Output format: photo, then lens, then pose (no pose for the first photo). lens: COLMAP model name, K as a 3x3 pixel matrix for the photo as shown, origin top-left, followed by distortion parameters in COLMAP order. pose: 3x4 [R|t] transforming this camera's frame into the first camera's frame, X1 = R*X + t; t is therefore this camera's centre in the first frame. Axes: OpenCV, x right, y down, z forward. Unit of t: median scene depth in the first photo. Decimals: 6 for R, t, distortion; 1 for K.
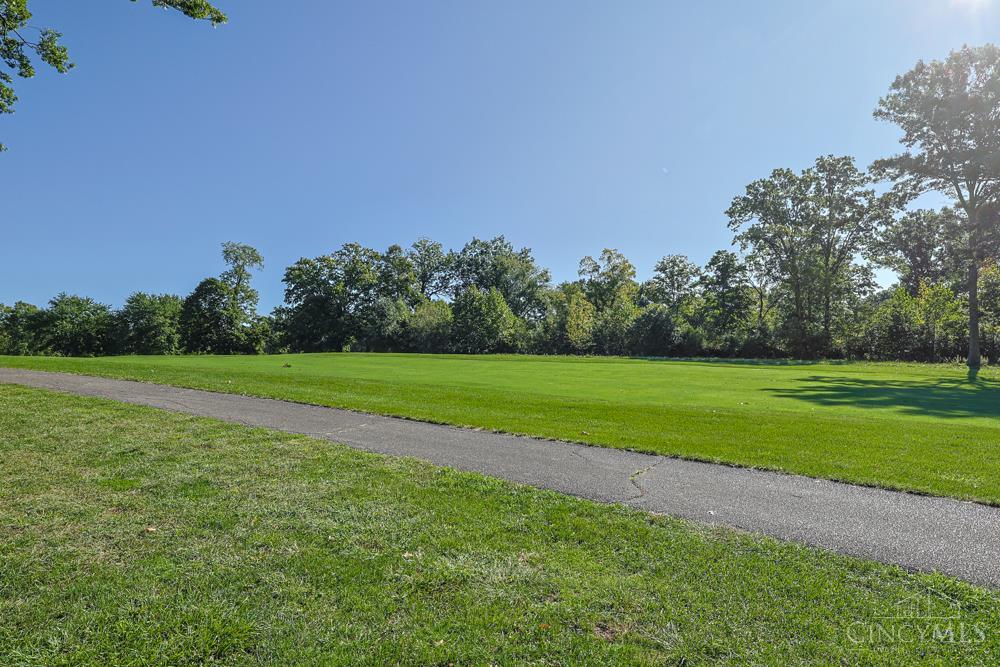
lens RADIAL K [[582.8, 0, 490.9], [0, 582.8, 323.8], [0, 0, 1]] dist [-0.002238, 0.002535]
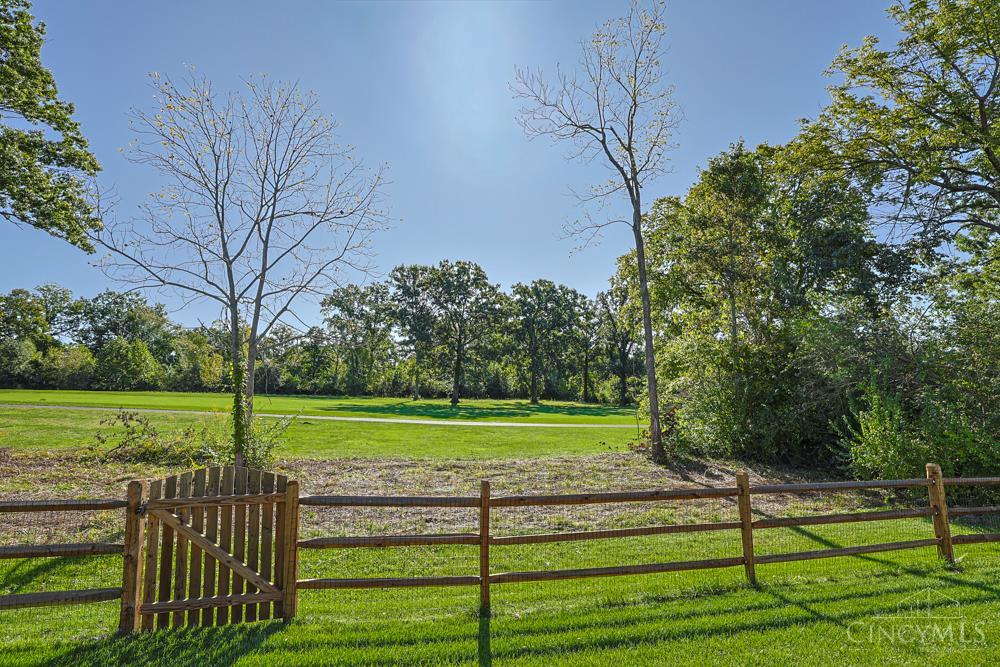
lens RADIAL K [[460.2, 0, 489.9], [0, 460.2, 334.9], [0, 0, 1]] dist [-0.034151, 0.011397]
pose [[0.741544, 0.090286, 0.664802, -0.077498], [-0.042052, 0.995210, -0.088252, -0.014425], [-0.669585, 0.037486, 0.741788, -0.241168]]
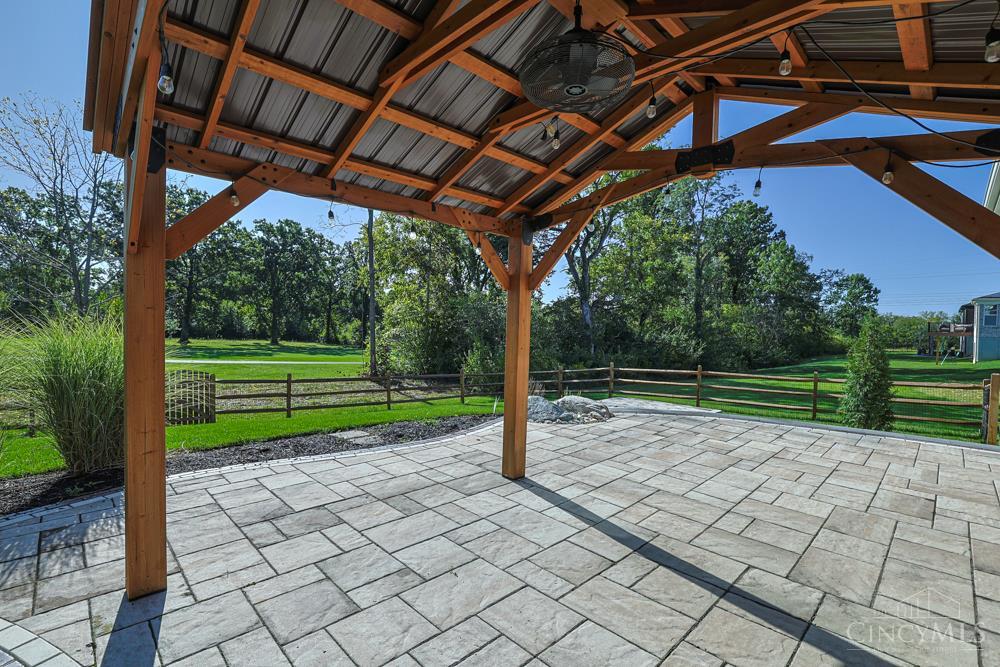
lens RADIAL K [[460.2, 0, 492.6], [0, 460.2, 327.1], [0, 0, 1]] dist [-0.034151, 0.011397]
pose [[0.281630, 0.028040, 0.959113, -0.138558], [-0.068199, 0.997630, -0.009141, -0.018724], [-0.957096, -0.062836, 0.282875, -0.284637]]
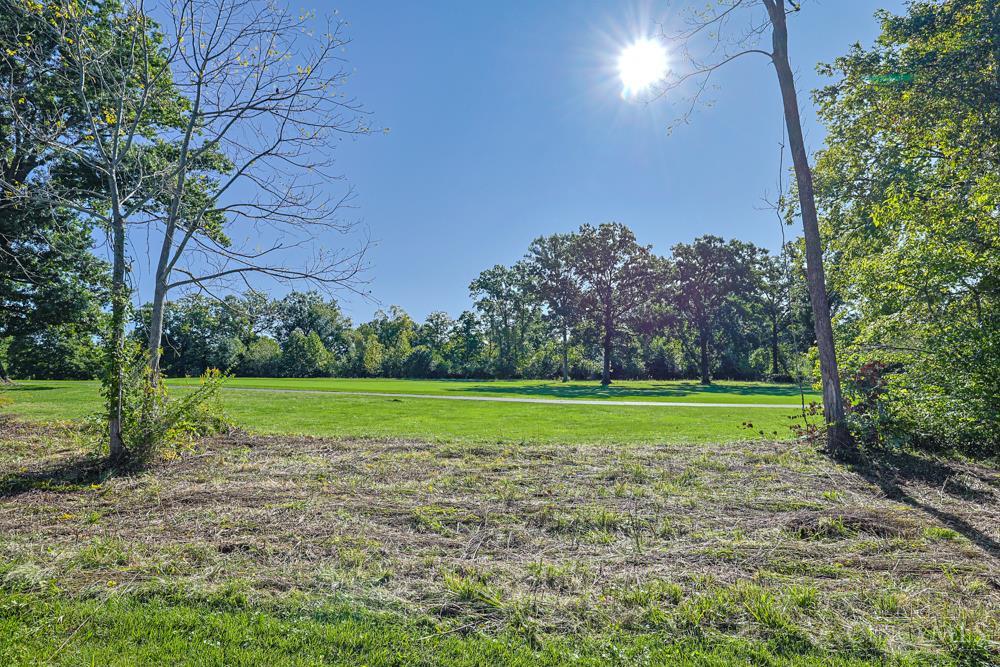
lens RADIAL K [[480.3, 0, 487.2], [0, 480.3, 327.8], [0, 0, 1]] dist [-0.028033, 0.008999]
pose [[0.927144, 0.030657, 0.373449, -0.034005], [-0.010025, 0.998320, -0.057065, -0.007890], [-0.374571, 0.049164, 0.925894, -0.225049]]
